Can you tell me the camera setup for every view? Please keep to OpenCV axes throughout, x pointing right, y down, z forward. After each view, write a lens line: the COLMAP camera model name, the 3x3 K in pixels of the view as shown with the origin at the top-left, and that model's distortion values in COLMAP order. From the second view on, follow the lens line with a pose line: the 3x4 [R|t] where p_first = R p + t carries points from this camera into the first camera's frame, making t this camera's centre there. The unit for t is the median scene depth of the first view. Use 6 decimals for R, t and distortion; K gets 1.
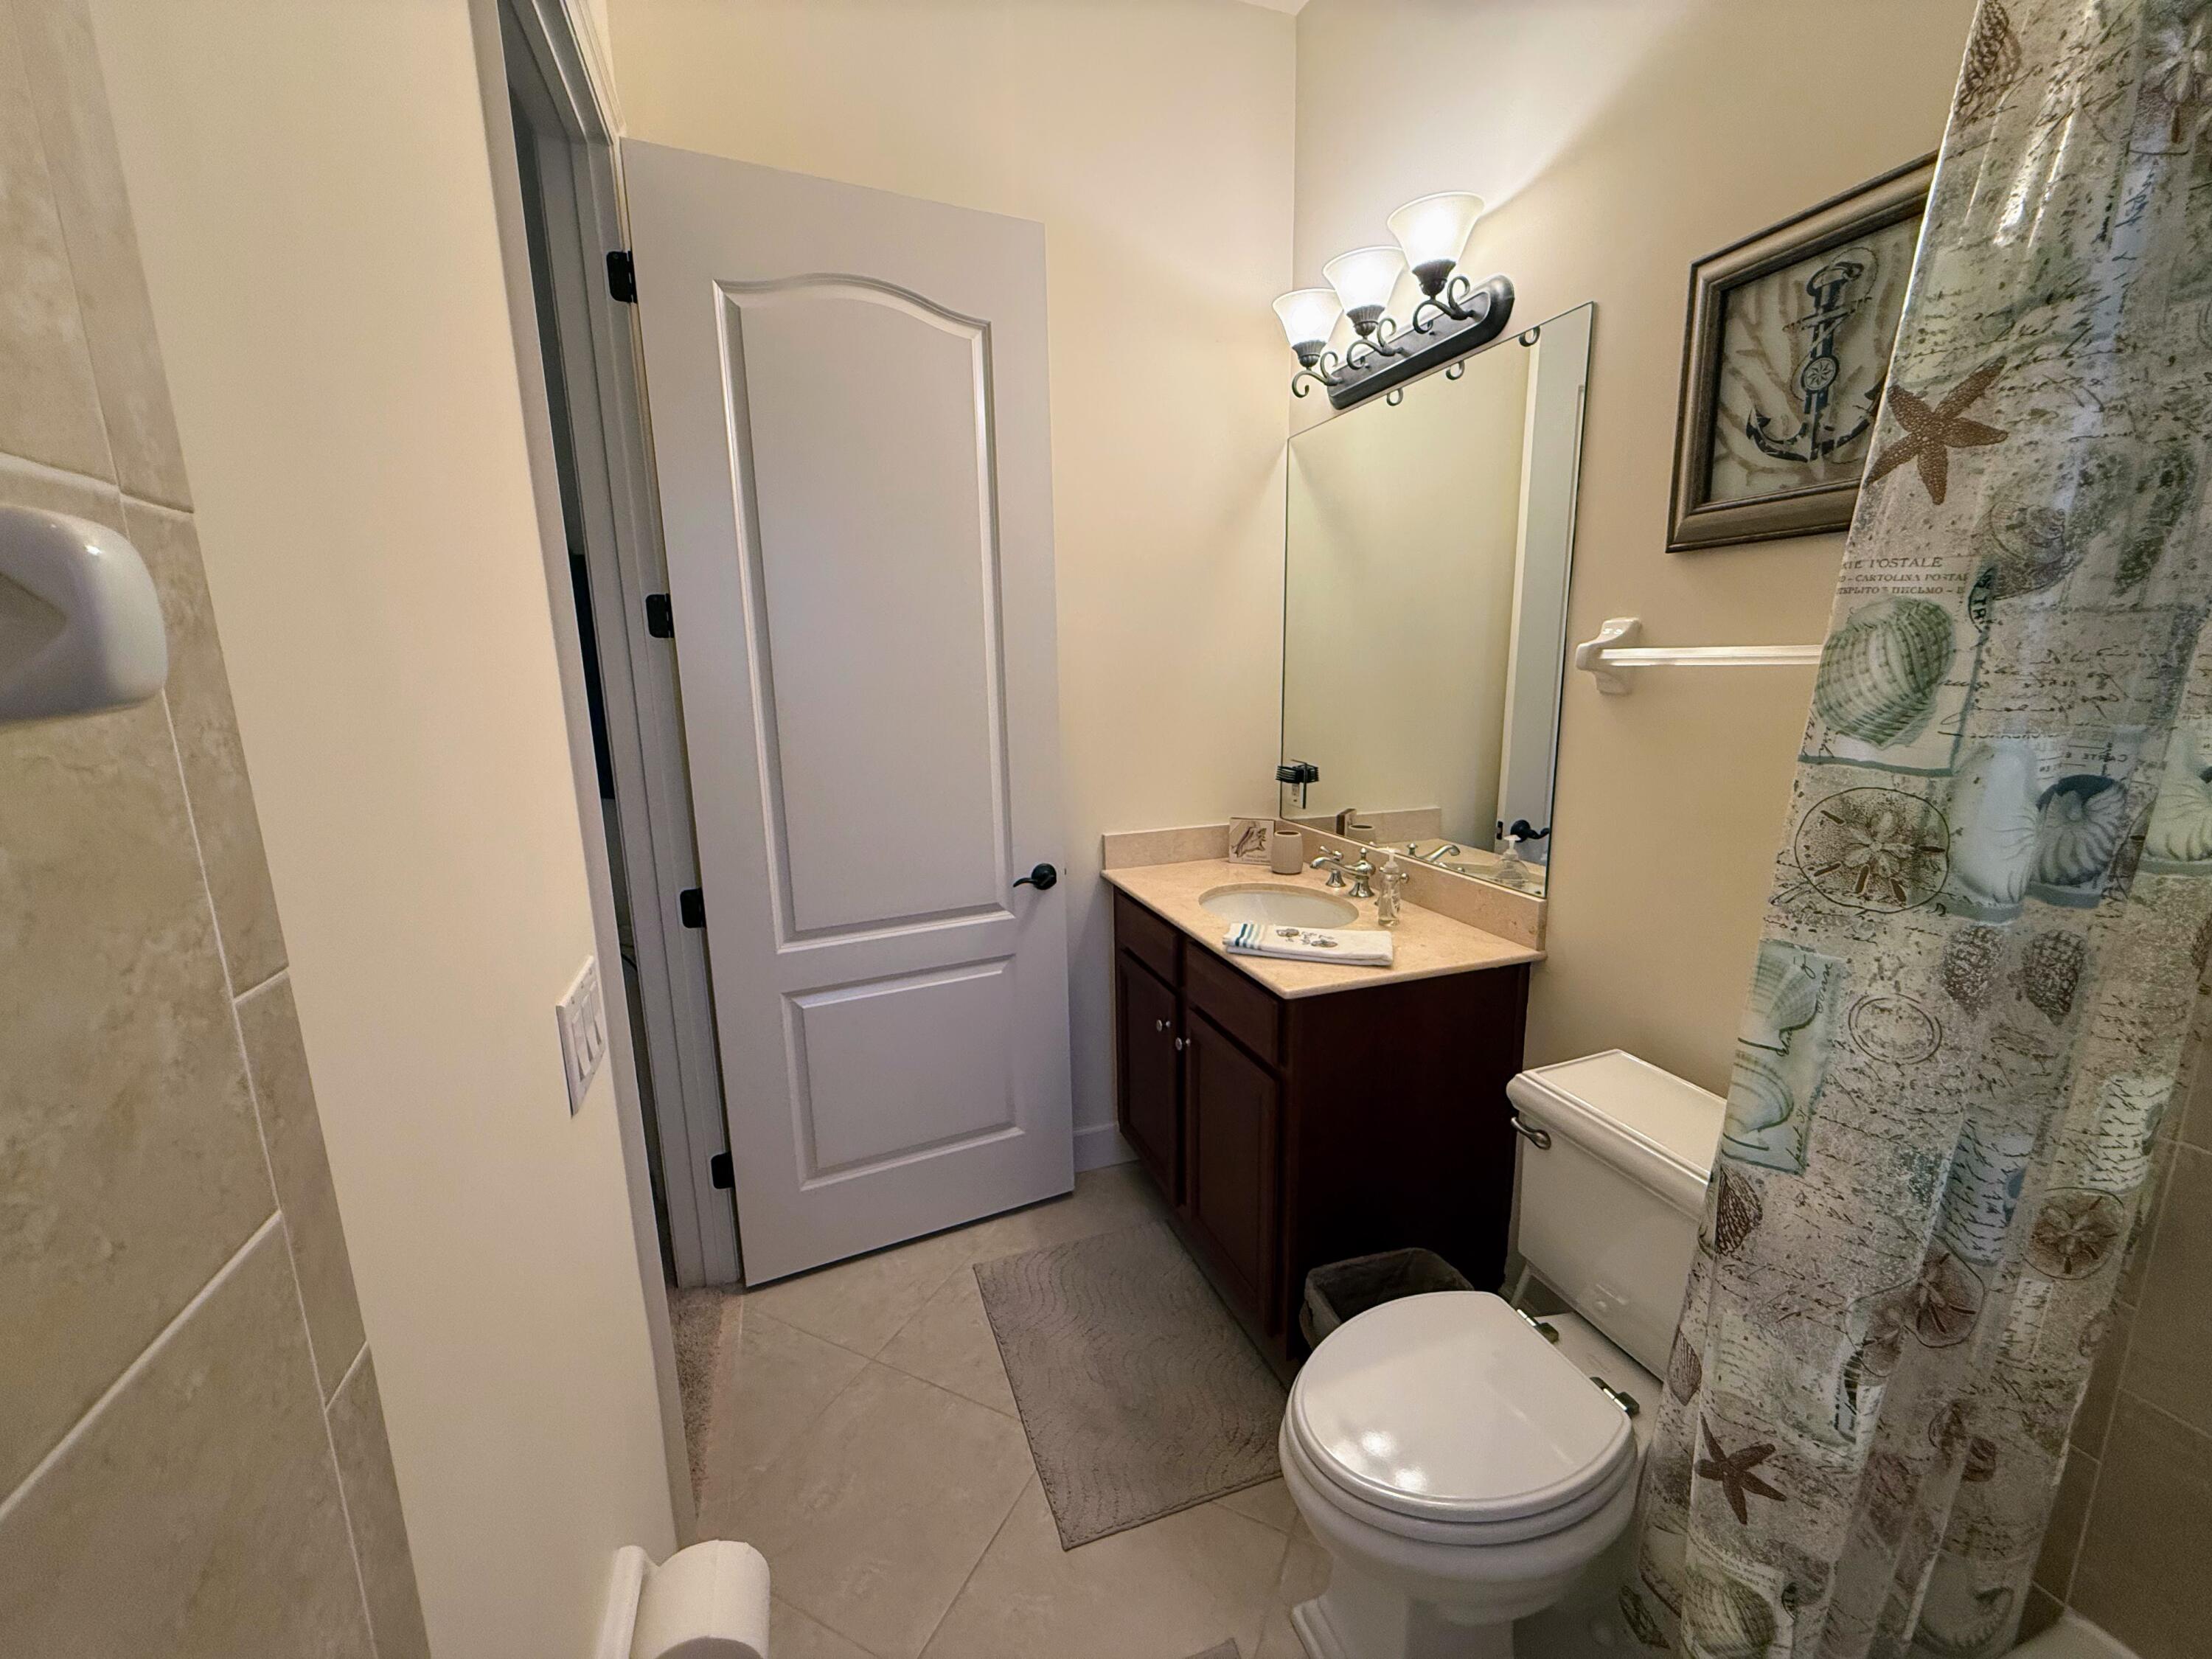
lens RADIAL K [[887.4, 0, 1100.7], [0, 887.4, 831.3], [0, 0, 1]] dist [0.000284, 0.000100]
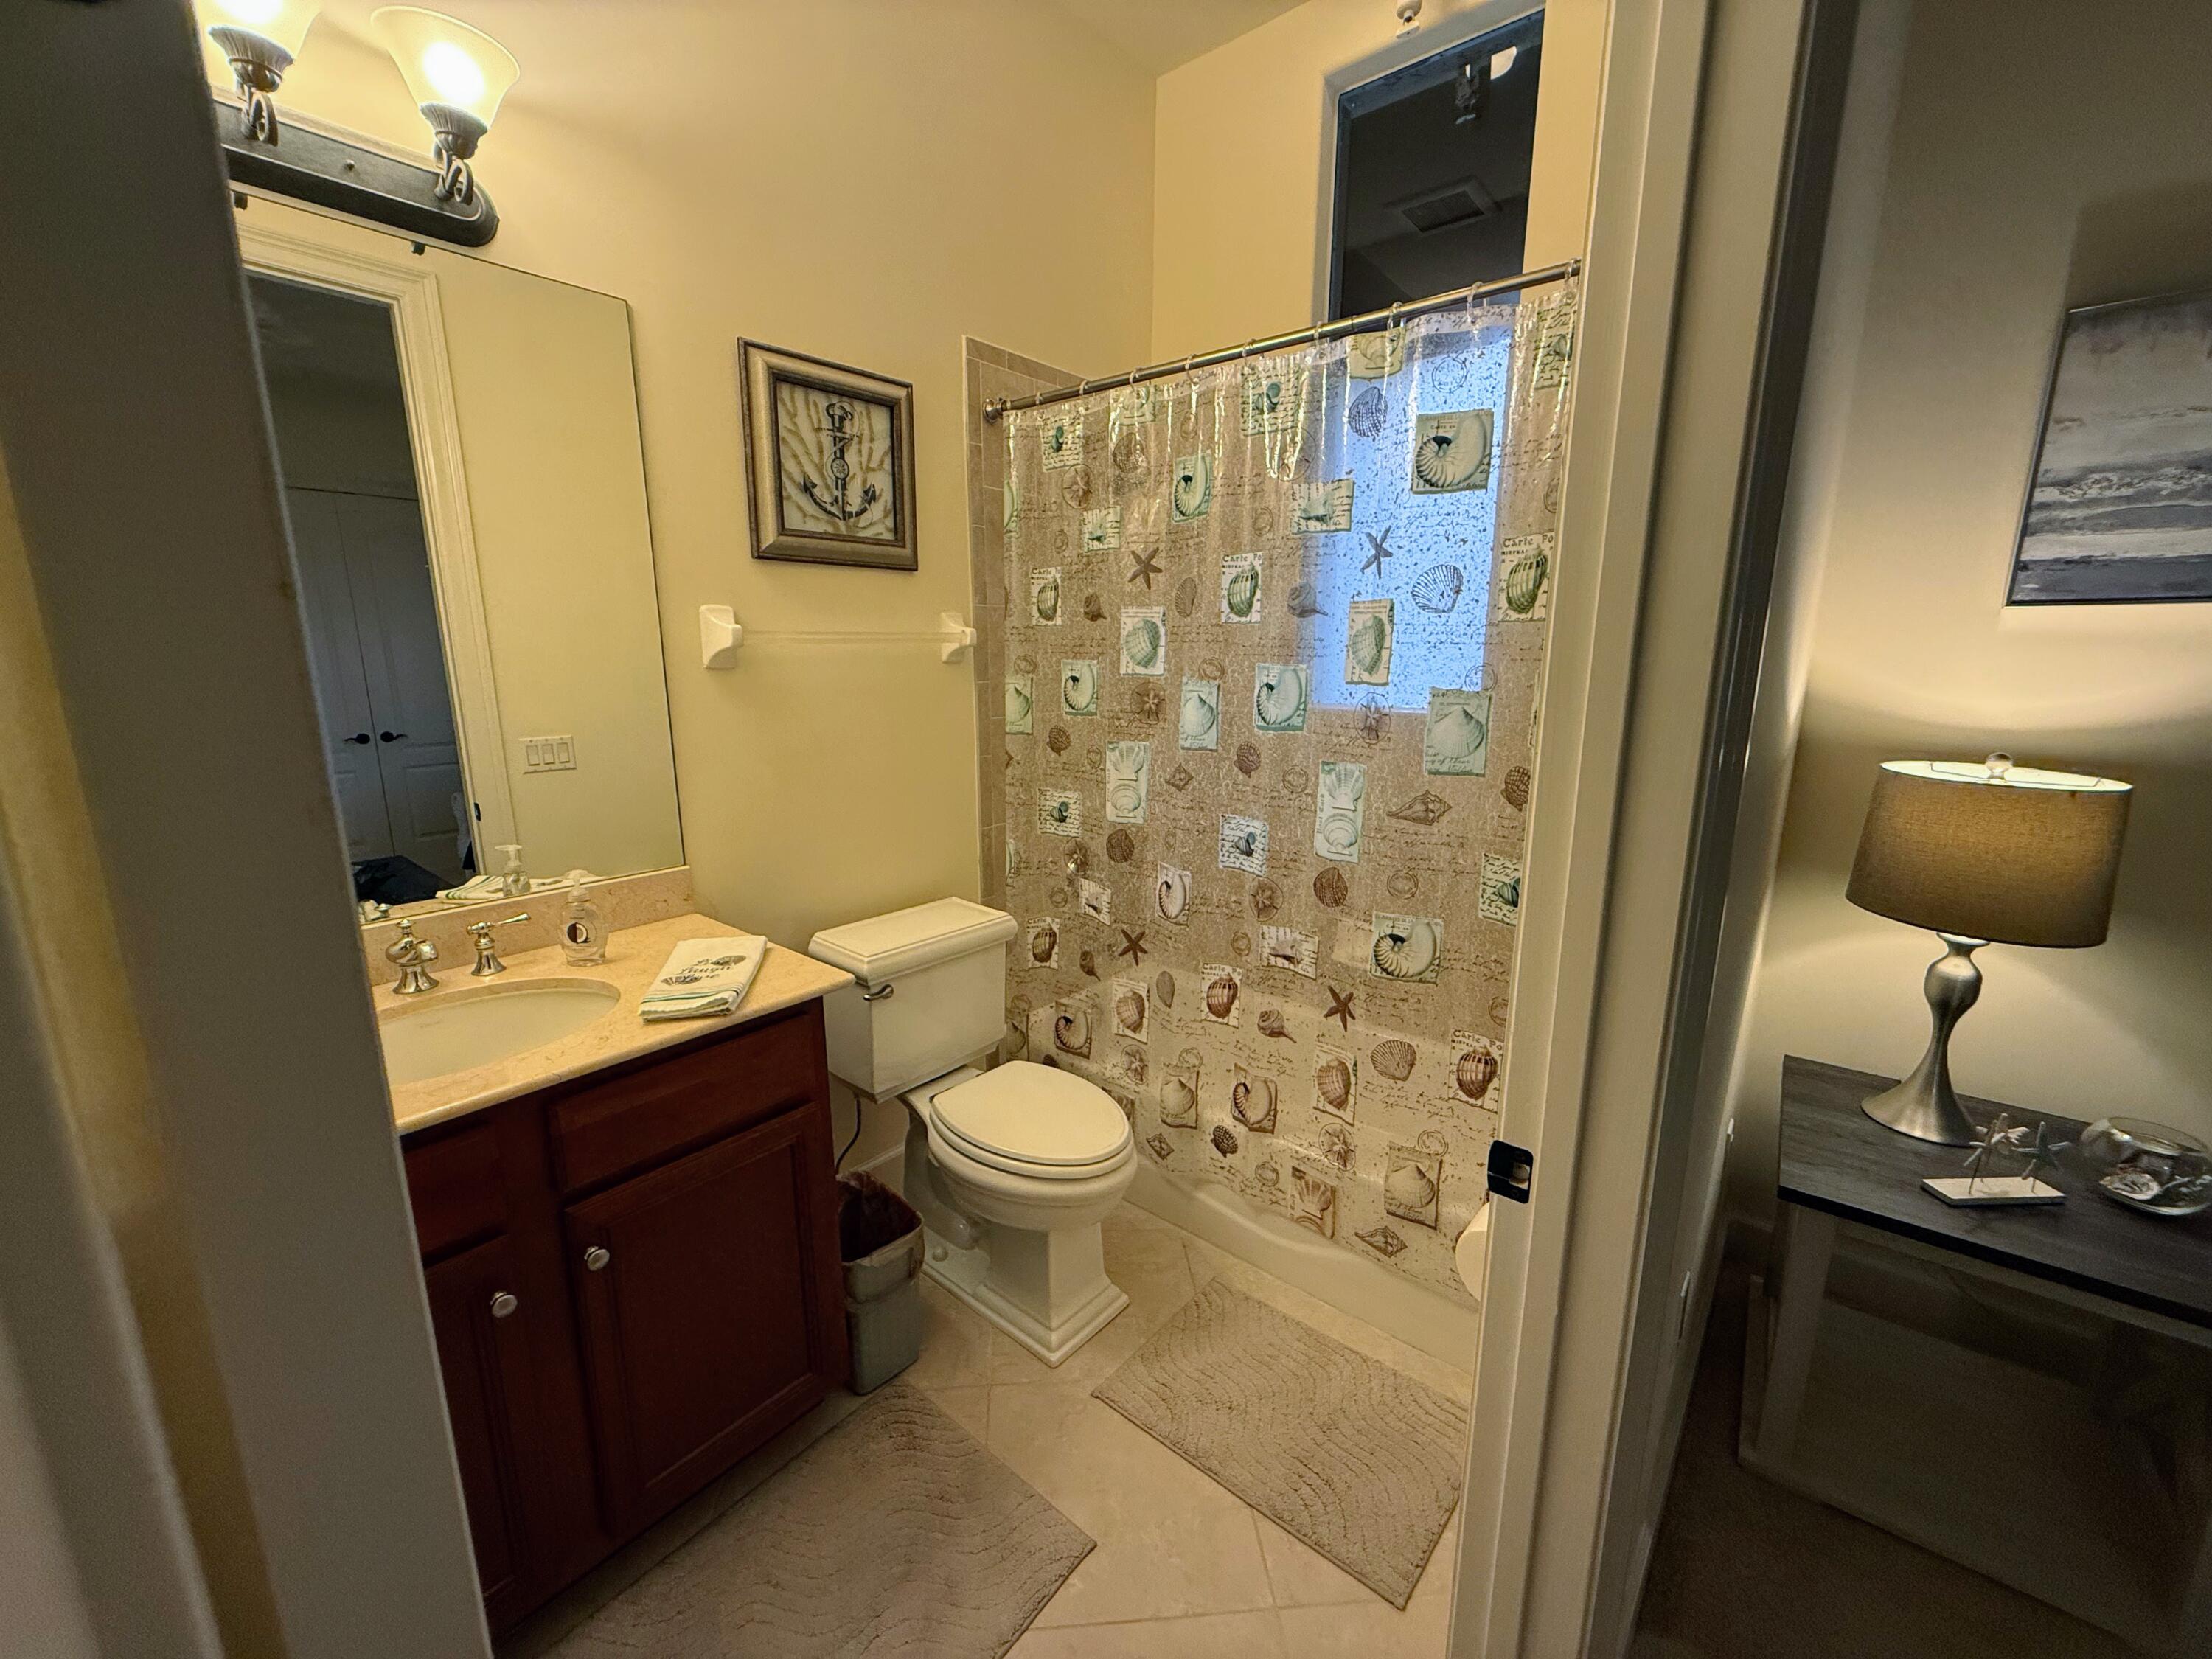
lens RADIAL K [[887.4, 0, 1100.7], [0, 887.4, 831.3], [0, 0, 1]] dist [0.000284, 0.000100]
pose [[-0.512886, -0.151467, 0.844988, -0.878423], [0.170048, 0.946881, 0.272947, -0.227726], [-0.841446, 0.283680, -0.459886, 1.442340]]
